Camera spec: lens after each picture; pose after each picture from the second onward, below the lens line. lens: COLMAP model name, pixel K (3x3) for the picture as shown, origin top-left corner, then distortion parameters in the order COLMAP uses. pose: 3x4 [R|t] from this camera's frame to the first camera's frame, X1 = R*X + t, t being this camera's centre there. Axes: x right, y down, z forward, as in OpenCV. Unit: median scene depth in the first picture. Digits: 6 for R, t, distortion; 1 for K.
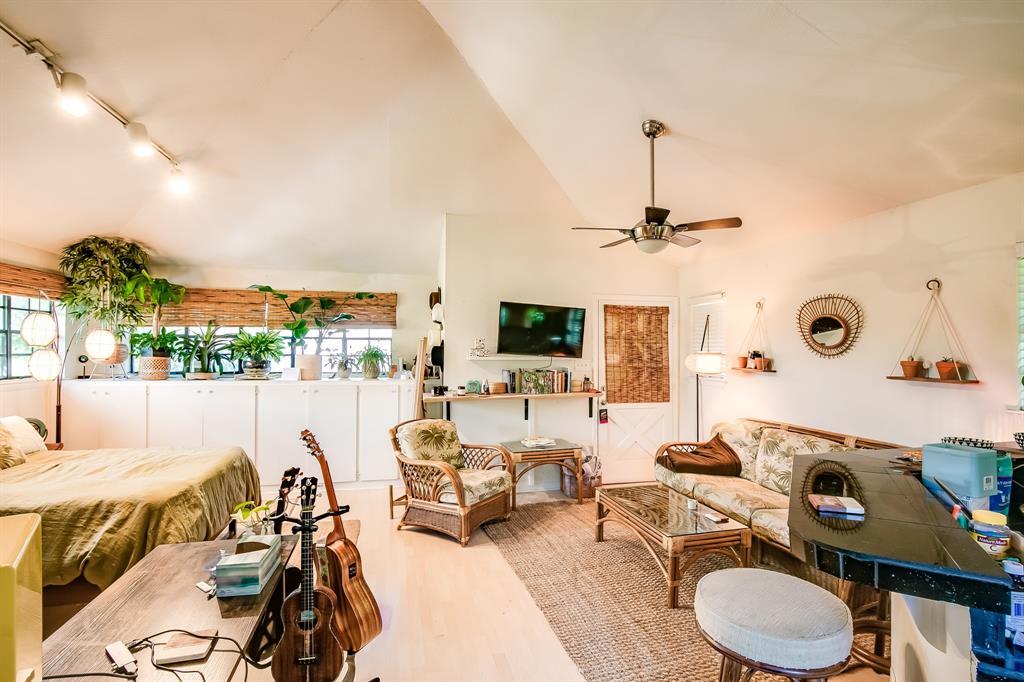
lens RADIAL K [[481.6, 0, 508.4], [0, 481.6, 344.7], [0, 0, 1]] dist [-0.039461, 0.010031]
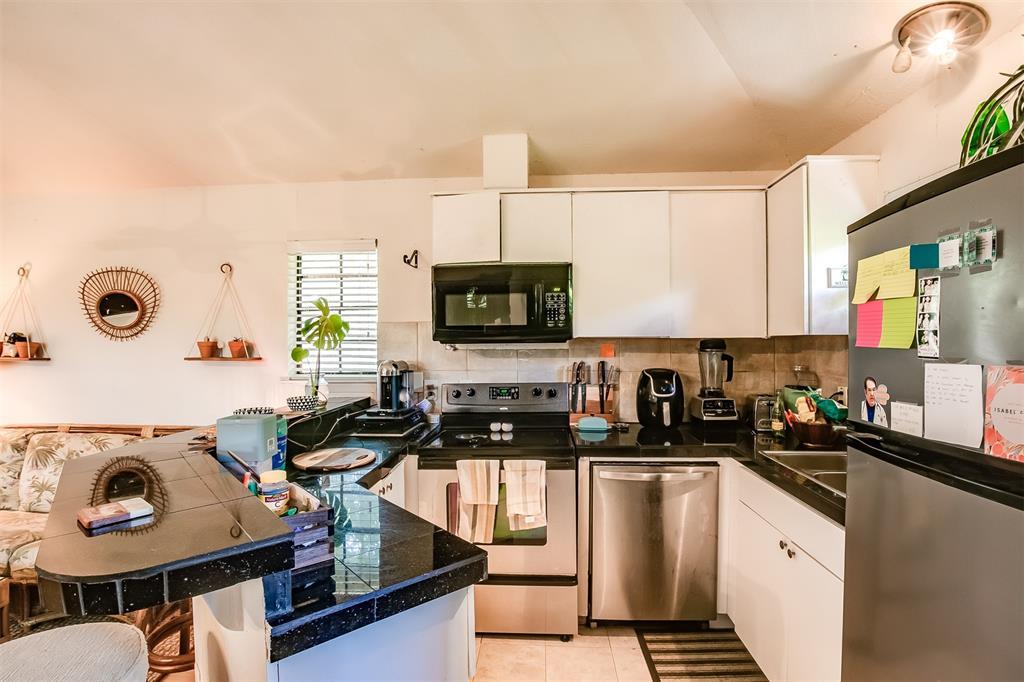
lens RADIAL K [[481.6, 0, 508.4], [0, 481.6, 344.7], [0, 0, 1]] dist [-0.039461, 0.010031]
pose [[0.296752, -0.013101, 0.954865, 0.106301], [-0.003785, 0.999882, 0.014895, 0.034872], [-0.954947, -0.008034, 0.296668, 0.112203]]
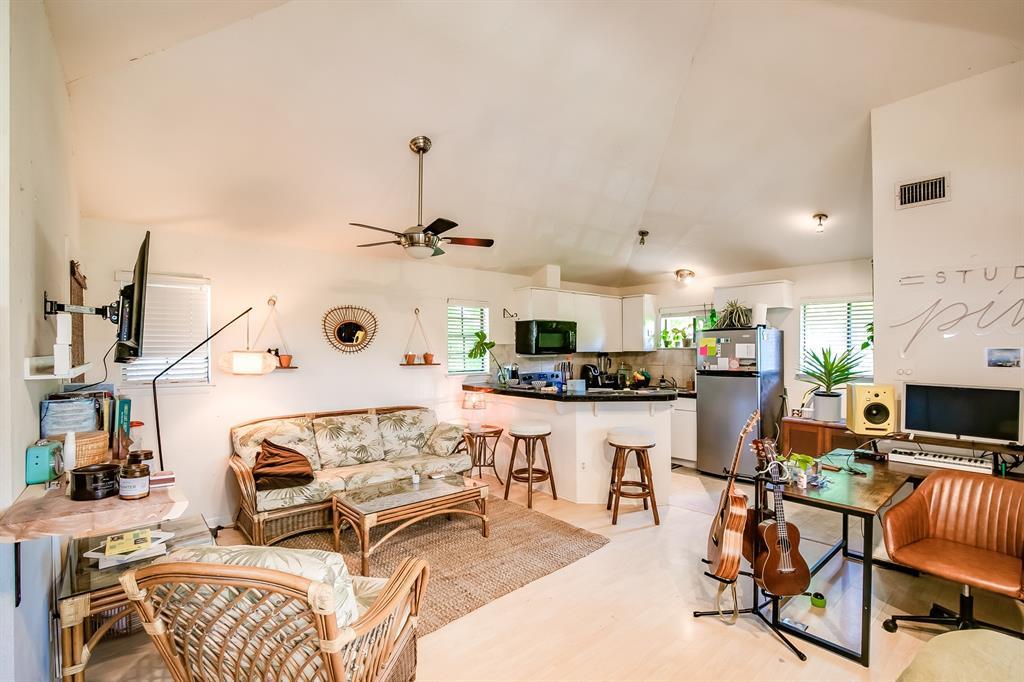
lens RADIAL K [[481.6, 0, 508.4], [0, 481.6, 344.7], [0, 0, 1]] dist [-0.039461, 0.010031]
pose [[-0.442609, 0.004571, 0.896703, -1.204076], [-0.008486, 0.999921, -0.009286, 0.019073], [-0.896675, -0.011719, -0.442535, 2.039722]]
